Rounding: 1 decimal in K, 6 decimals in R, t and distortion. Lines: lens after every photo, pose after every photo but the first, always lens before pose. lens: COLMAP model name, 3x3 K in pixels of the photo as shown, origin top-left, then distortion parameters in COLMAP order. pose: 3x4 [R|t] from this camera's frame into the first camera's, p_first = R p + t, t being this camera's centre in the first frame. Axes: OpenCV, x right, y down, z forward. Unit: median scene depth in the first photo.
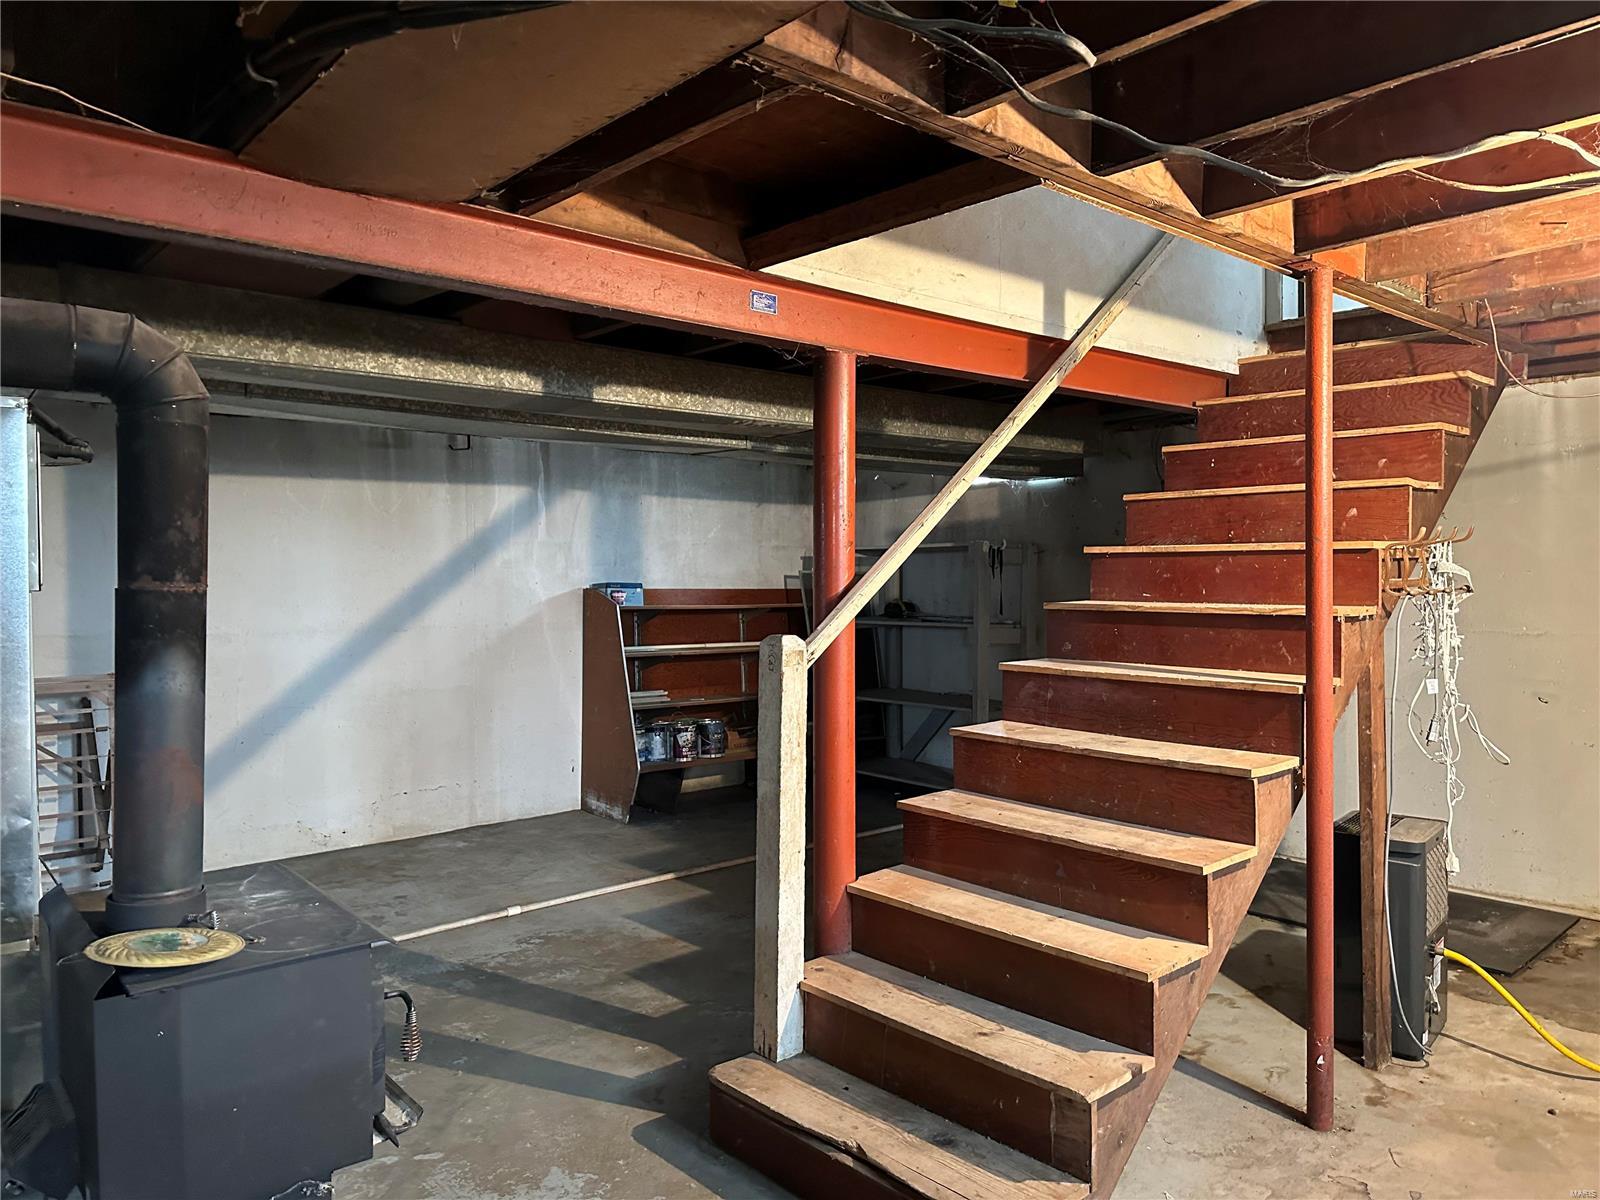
lens RADIAL K [[1129.8, 0, 776.4], [0, 1129.8, 595.7], [0, 0, 1]] dist [0.157911, -0.259988]
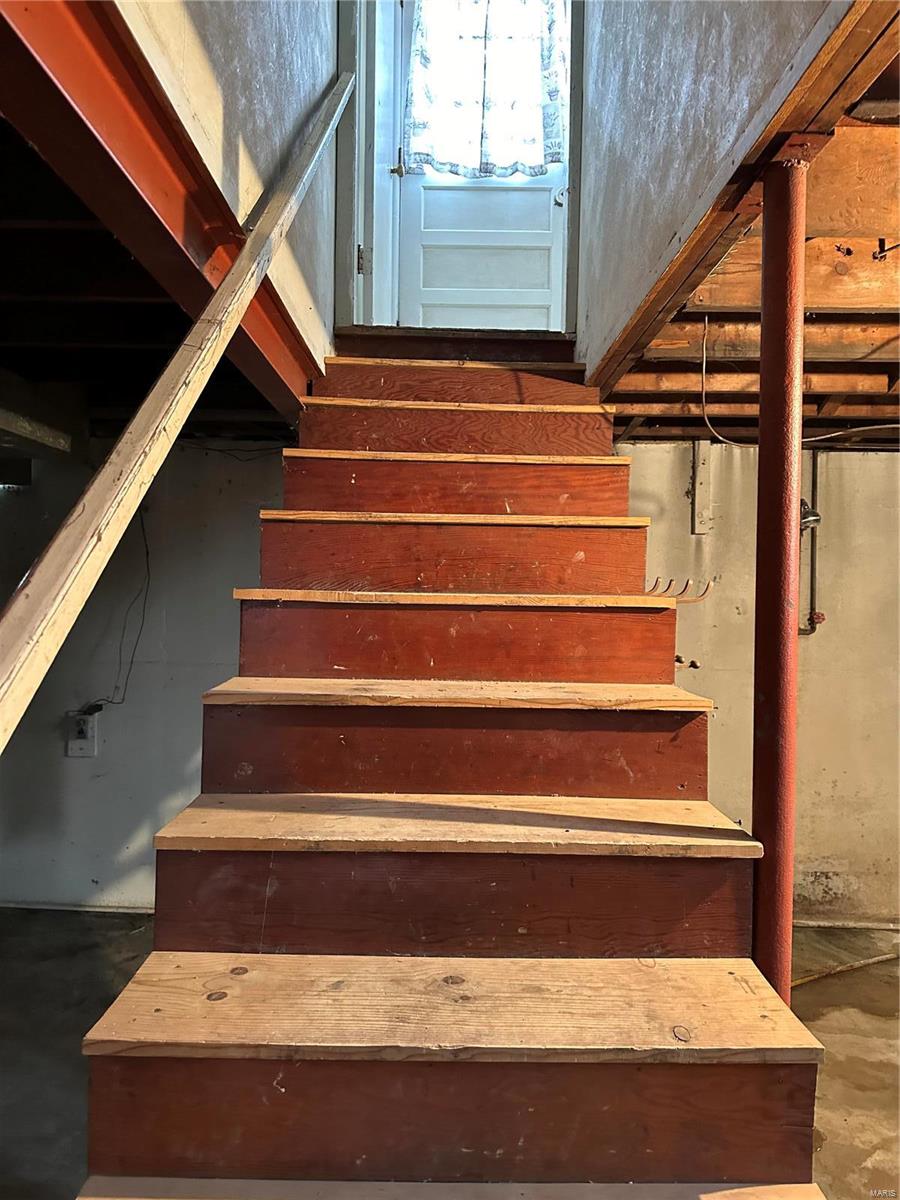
lens RADIAL K [[847.3, 0, 451.5], [0, 847.3, 596.5], [0, 0, 1]] dist [0.157911, -0.259988]
pose [[0.655244, 0.010263, 0.755347, 0.002974], [-0.003937, 0.999941, -0.010171, -0.036601], [-0.755407, 0.003690, 0.655246, 0.651089]]
